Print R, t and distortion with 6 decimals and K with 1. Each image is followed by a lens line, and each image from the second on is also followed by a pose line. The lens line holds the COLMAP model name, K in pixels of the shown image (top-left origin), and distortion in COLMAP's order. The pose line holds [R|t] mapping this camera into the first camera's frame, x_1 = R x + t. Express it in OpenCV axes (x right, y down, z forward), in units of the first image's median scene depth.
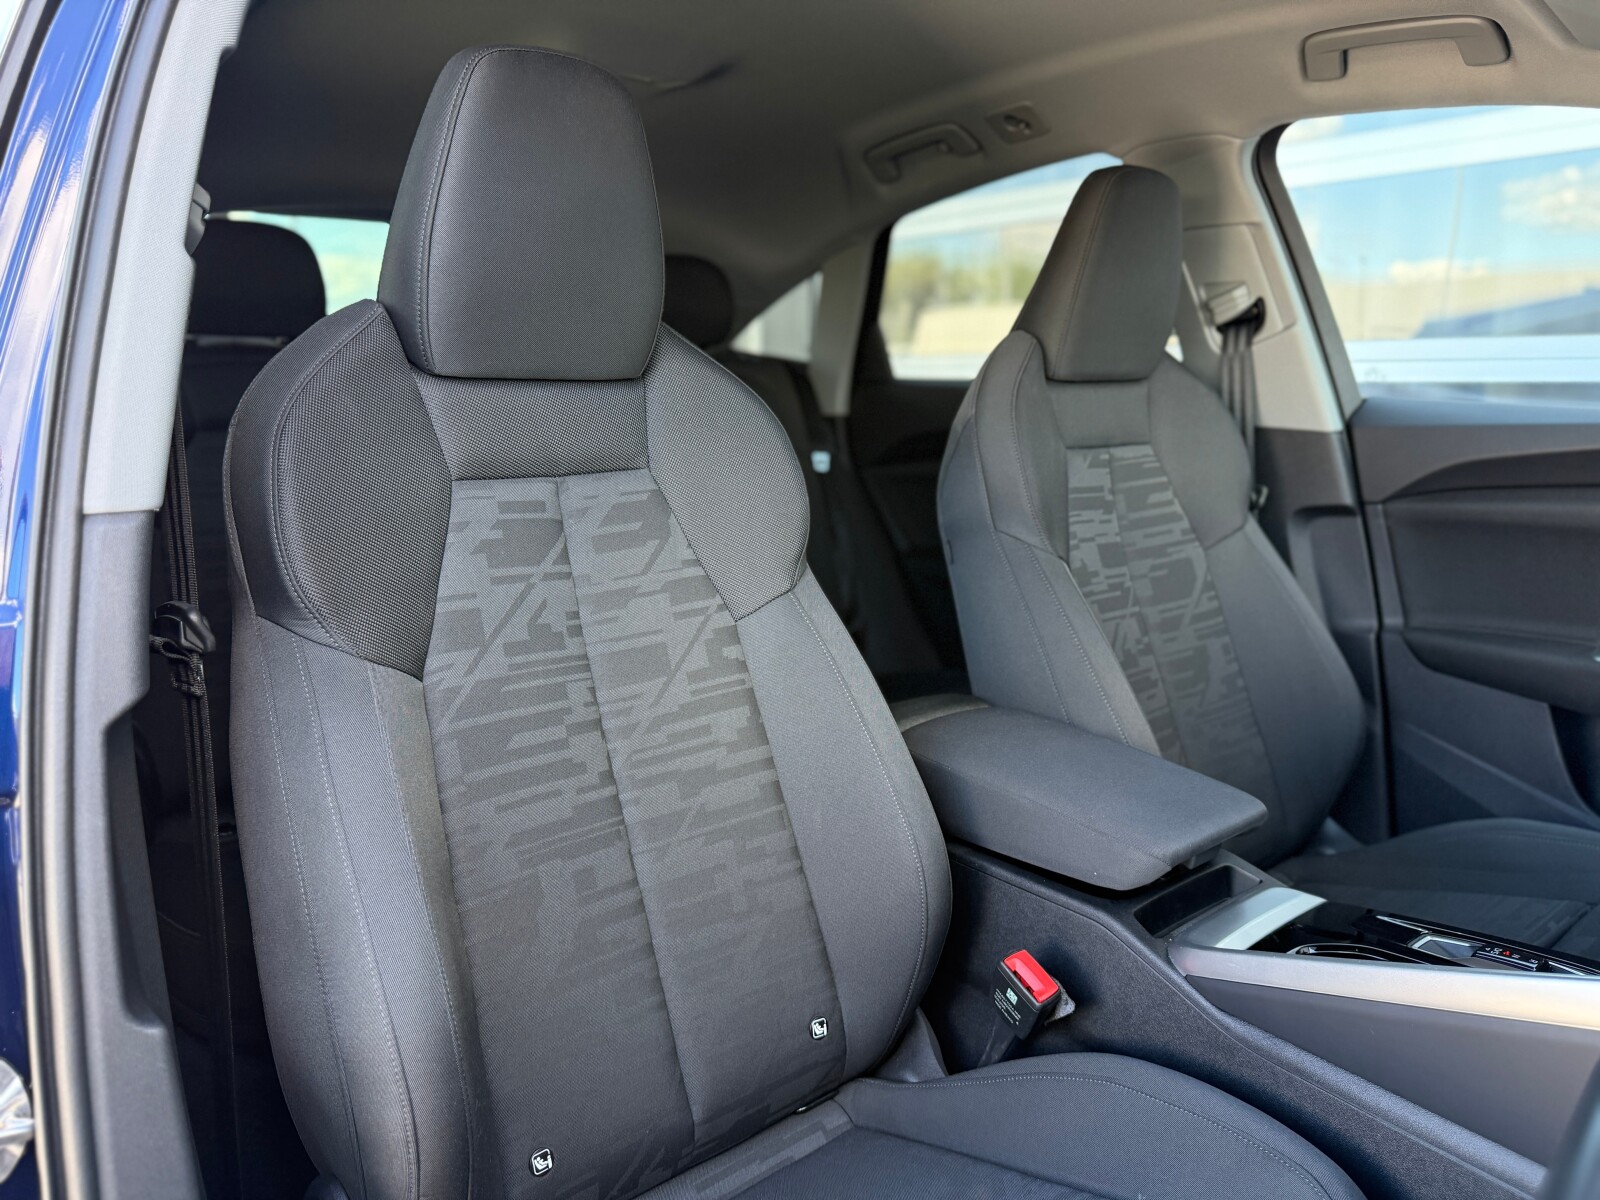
lens RADIAL K [[1127.4, 0, 794.3], [0, 1127.4, 606.7], [0, 0, 1]] dist [0.150358, -0.316288]
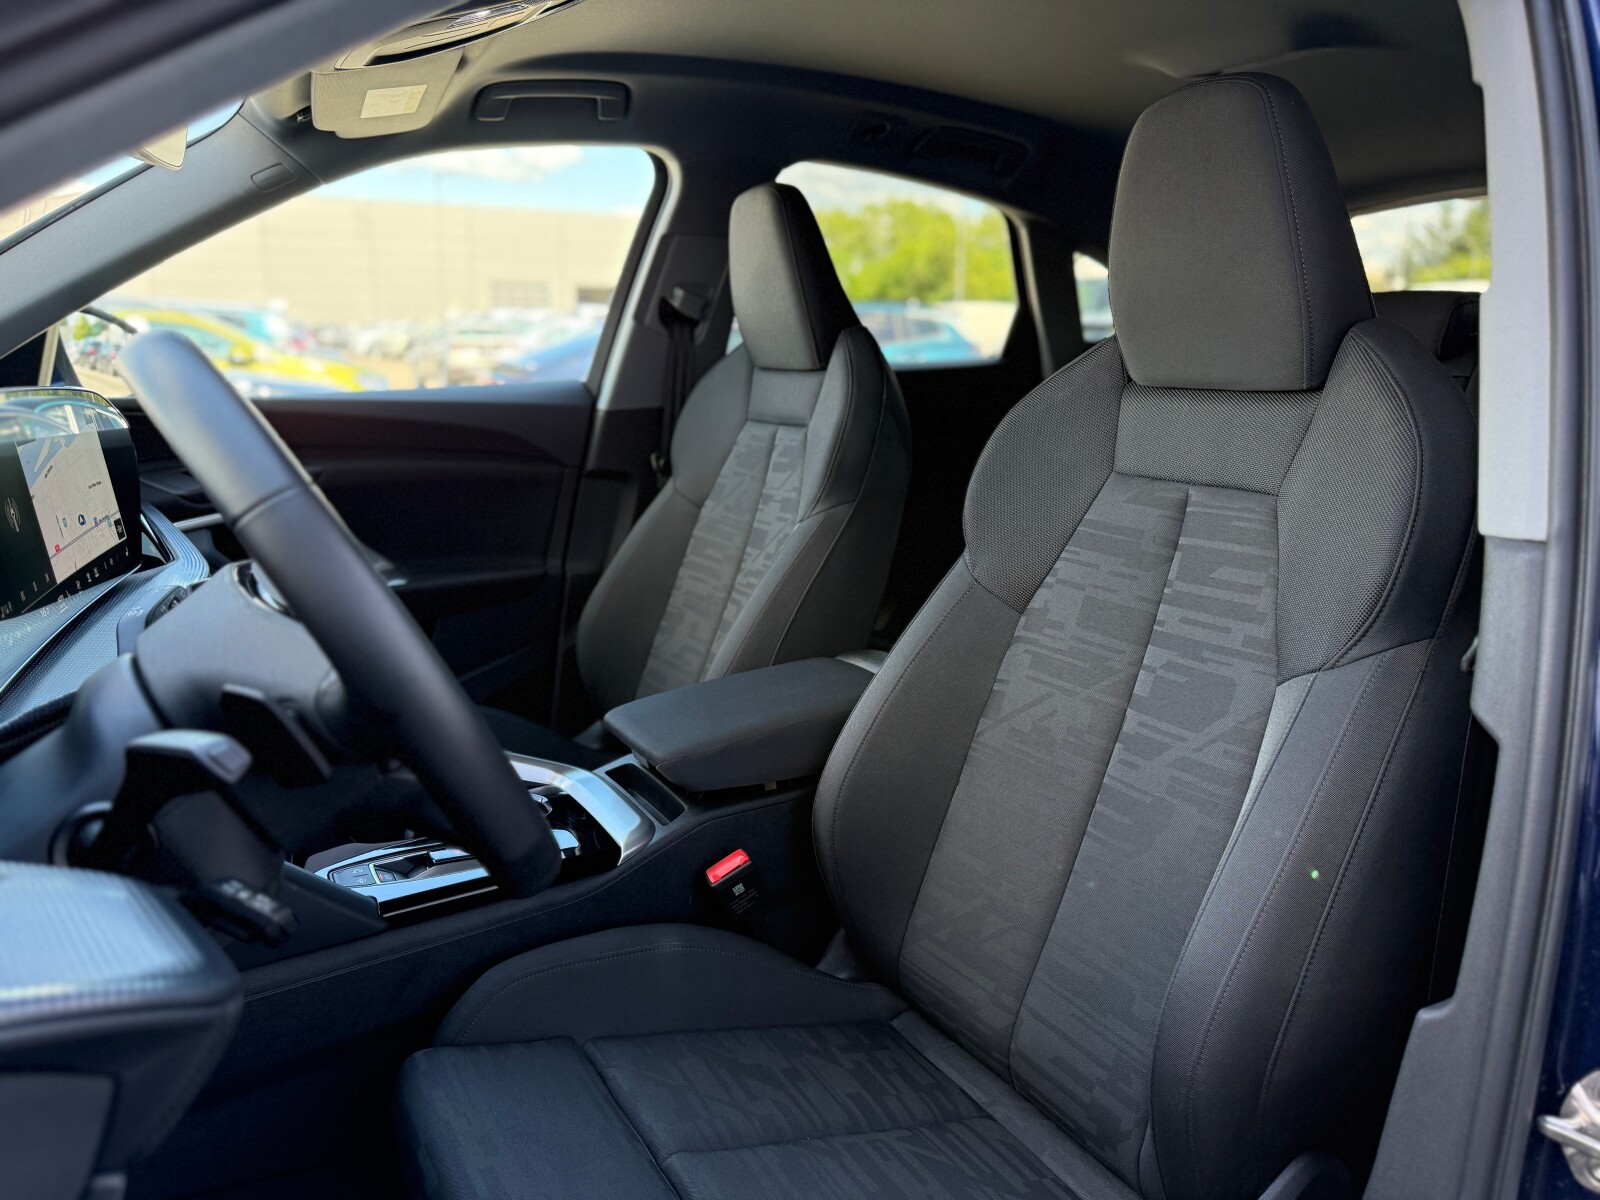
lens RADIAL K [[1127.4, 0, 794.3], [0, 1127.4, 606.7], [0, 0, 1]] dist [0.150358, -0.316288]
pose [[-0.157645, 0.201185, -0.966785, 1.048465], [-0.235826, 0.943029, 0.234696, -0.182747], [0.958923, 0.264991, -0.101219, 0.878326]]
